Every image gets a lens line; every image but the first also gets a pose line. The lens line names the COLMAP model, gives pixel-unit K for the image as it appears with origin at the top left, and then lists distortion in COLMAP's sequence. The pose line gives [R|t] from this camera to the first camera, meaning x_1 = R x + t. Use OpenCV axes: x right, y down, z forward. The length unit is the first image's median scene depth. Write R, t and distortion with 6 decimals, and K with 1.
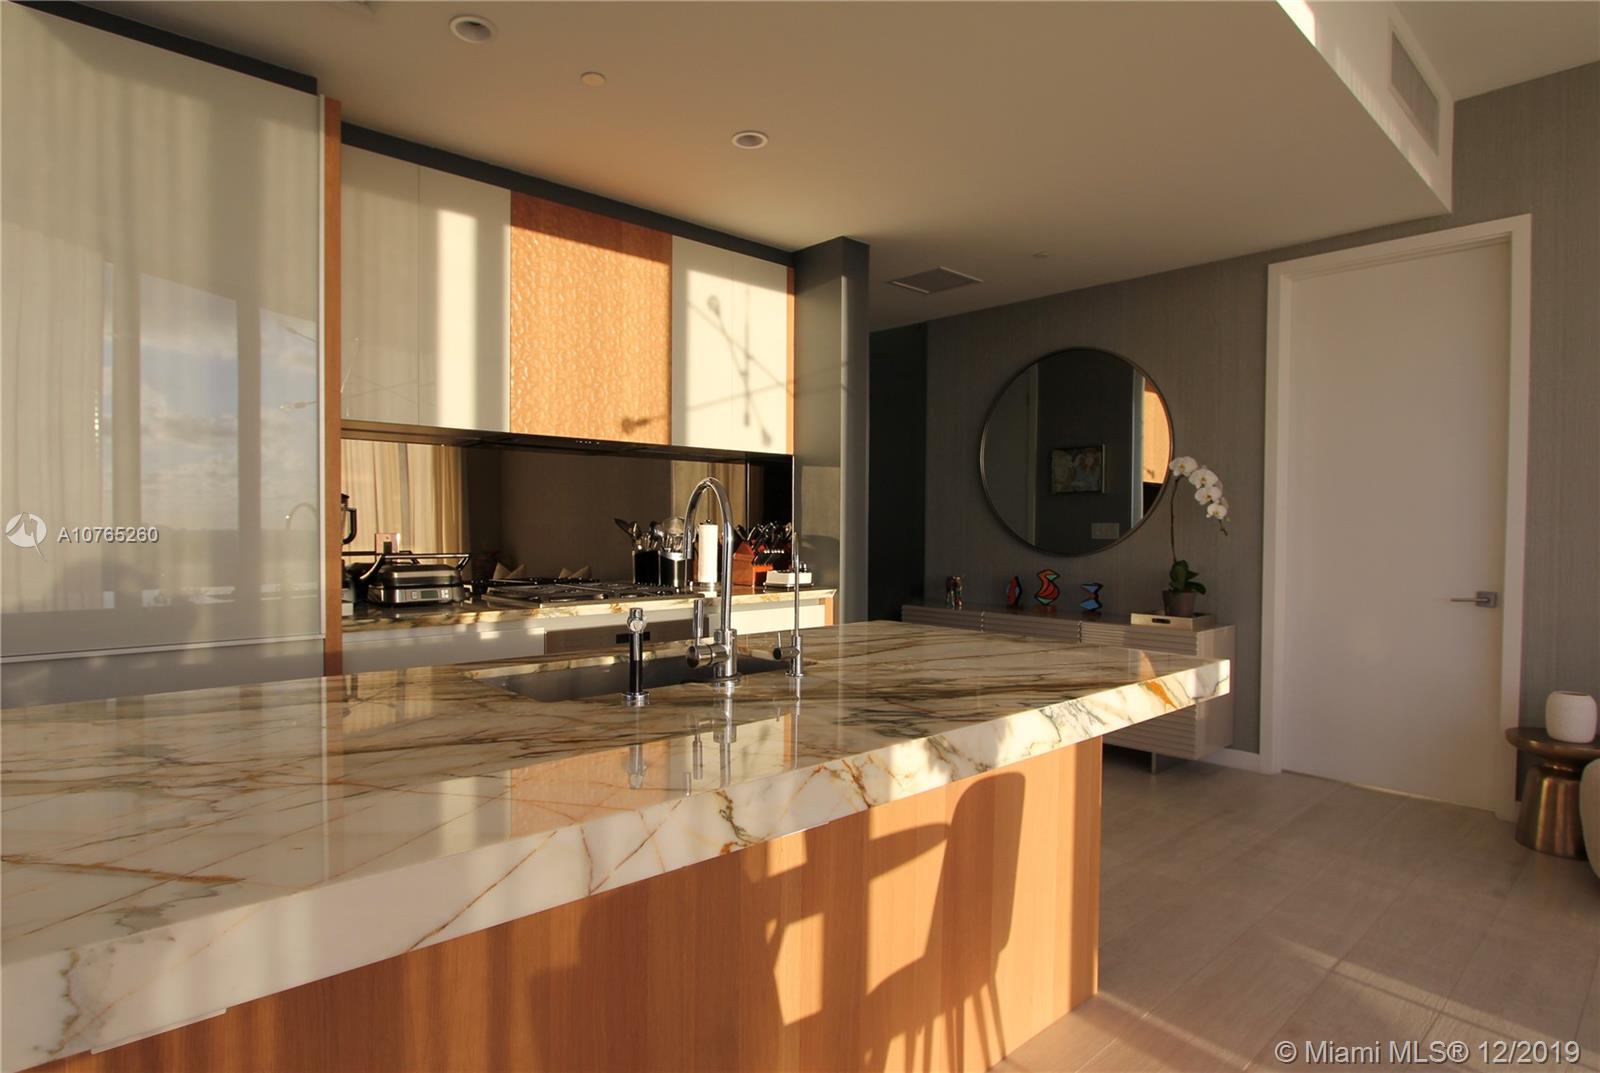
lens RADIAL K [[842.1, 0, 800.0], [0, 842.1, 536.5], [0, 0, 1]] dist [-0.029288, 0.014293]
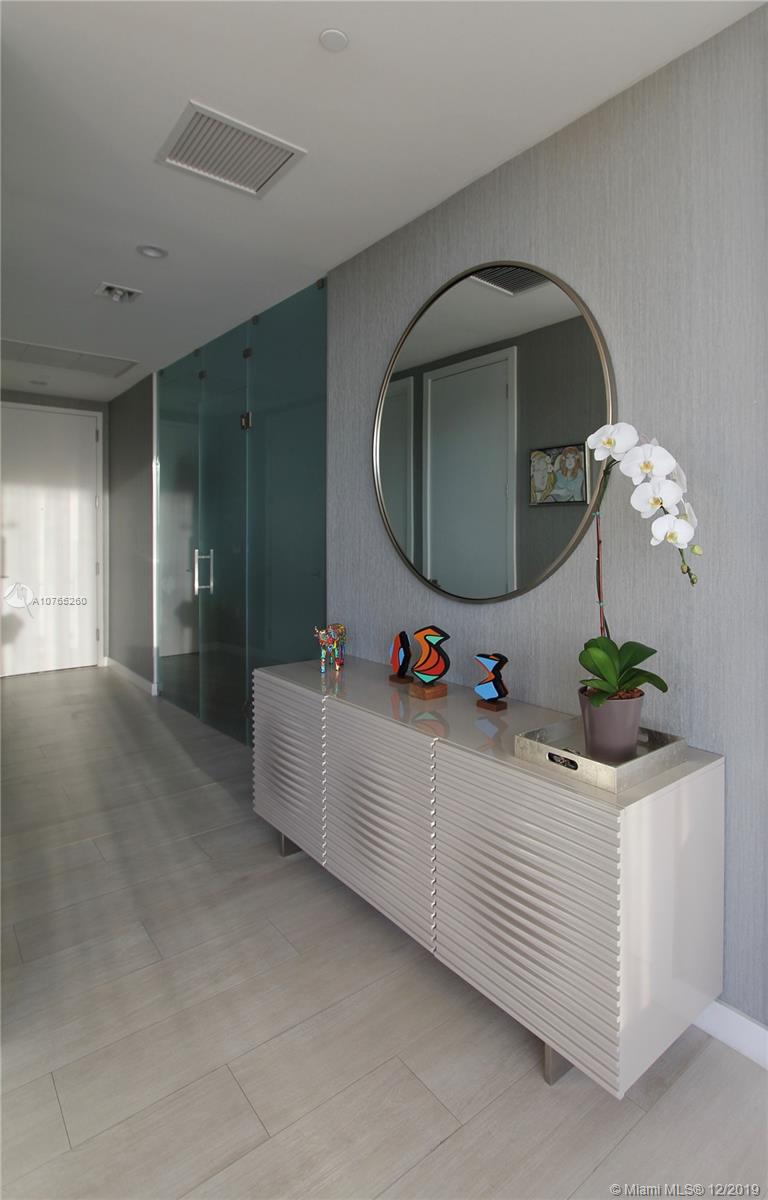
lens RADIAL K [[611.2, 0, 467.6], [0, 611.2, 527.3], [0, 0, 1]] dist [-0.002456, -0.000318]
pose [[0.999940, -0.010902, -0.001156, 0.409802], [0.010870, 0.999645, -0.024340, -0.027254], [0.001421, 0.024326, 0.999703, 0.702560]]
